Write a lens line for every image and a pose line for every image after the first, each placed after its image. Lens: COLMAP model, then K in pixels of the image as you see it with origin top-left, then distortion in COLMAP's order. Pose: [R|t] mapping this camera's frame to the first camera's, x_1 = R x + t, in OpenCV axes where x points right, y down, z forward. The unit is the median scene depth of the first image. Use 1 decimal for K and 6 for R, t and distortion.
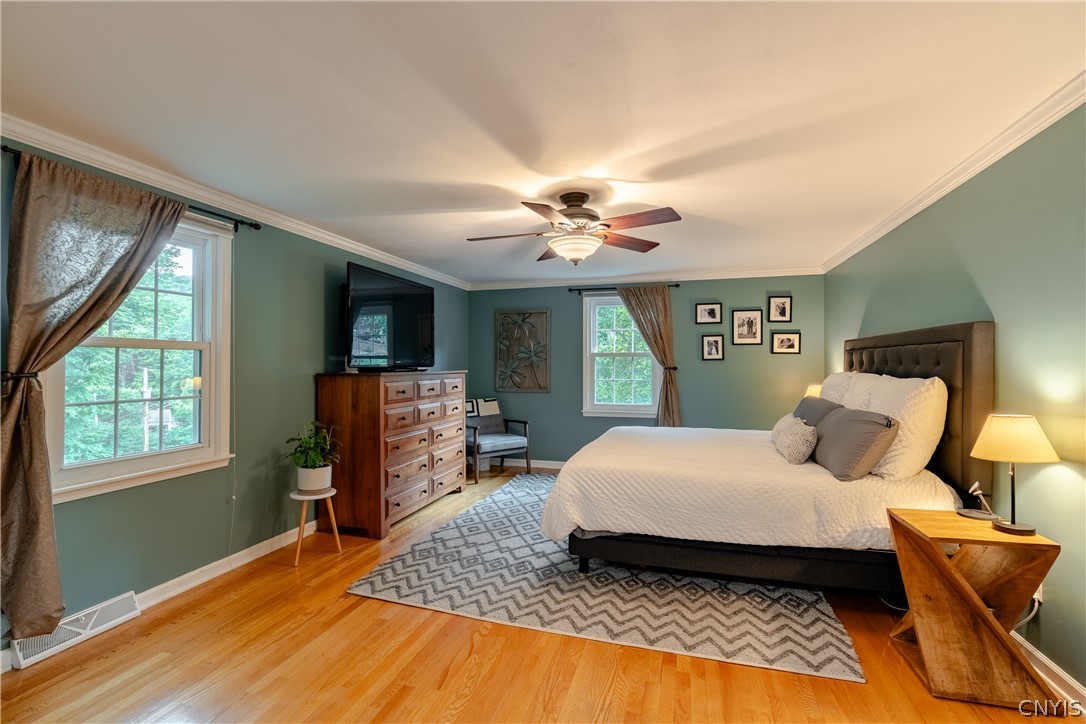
lens RADIAL K [[500.0, 0, 543.0], [0, 500.0, 362.0], [0, 0, 1]] dist [-0.002938, 0.000531]
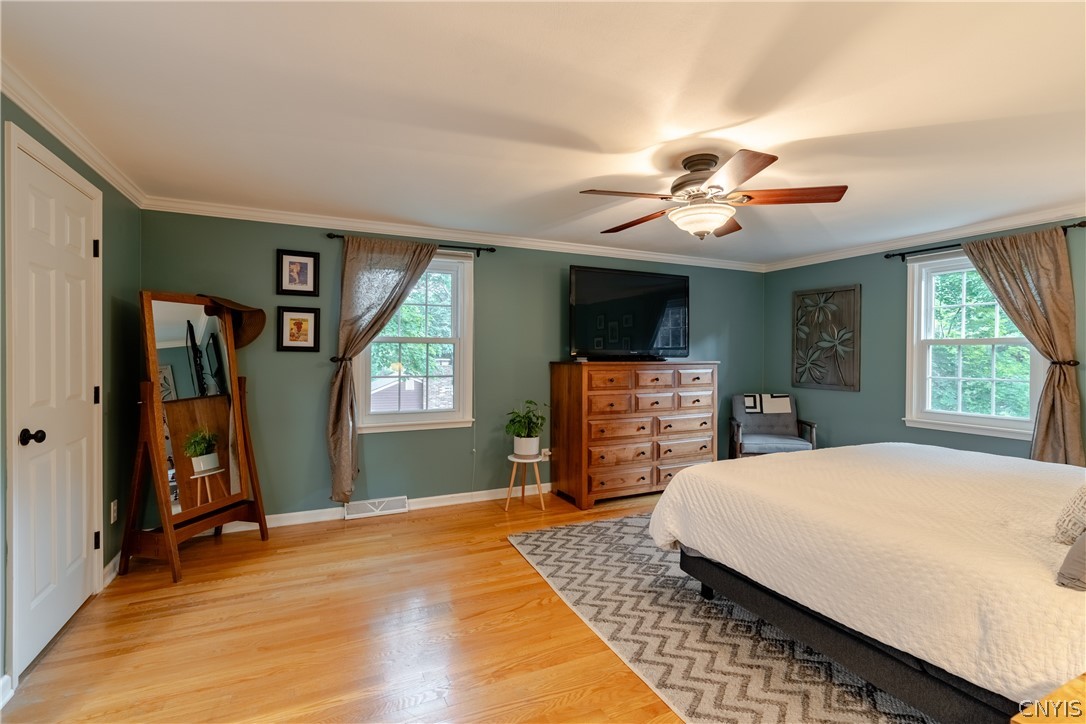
lens RADIAL K [[500.0, 0, 543.0], [0, 500.0, 362.0], [0, 0, 1]] dist [-0.002938, 0.000531]
pose [[0.662356, 0.015226, -0.749034, 0.535412], [-0.000841, 0.999808, 0.019580, -0.000010], [0.749188, -0.012339, 0.662242, 0.226311]]
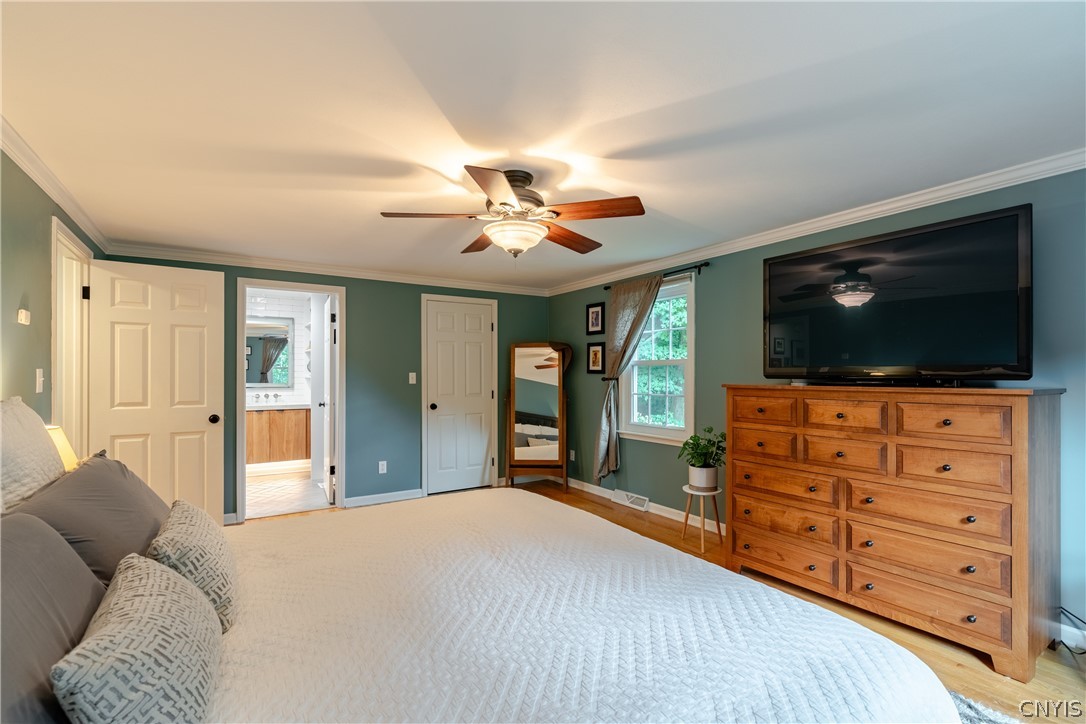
lens RADIAL K [[512.2, 0, 544.9], [0, 512.2, 379.3], [0, 0, 1]] dist [0.002598, 0.000524]
pose [[-0.665107, 0.007454, -0.746711, 0.679258], [0.003898, 0.999971, 0.006510, 0.006722], [0.746738, 0.001419, -0.665117, 1.611144]]
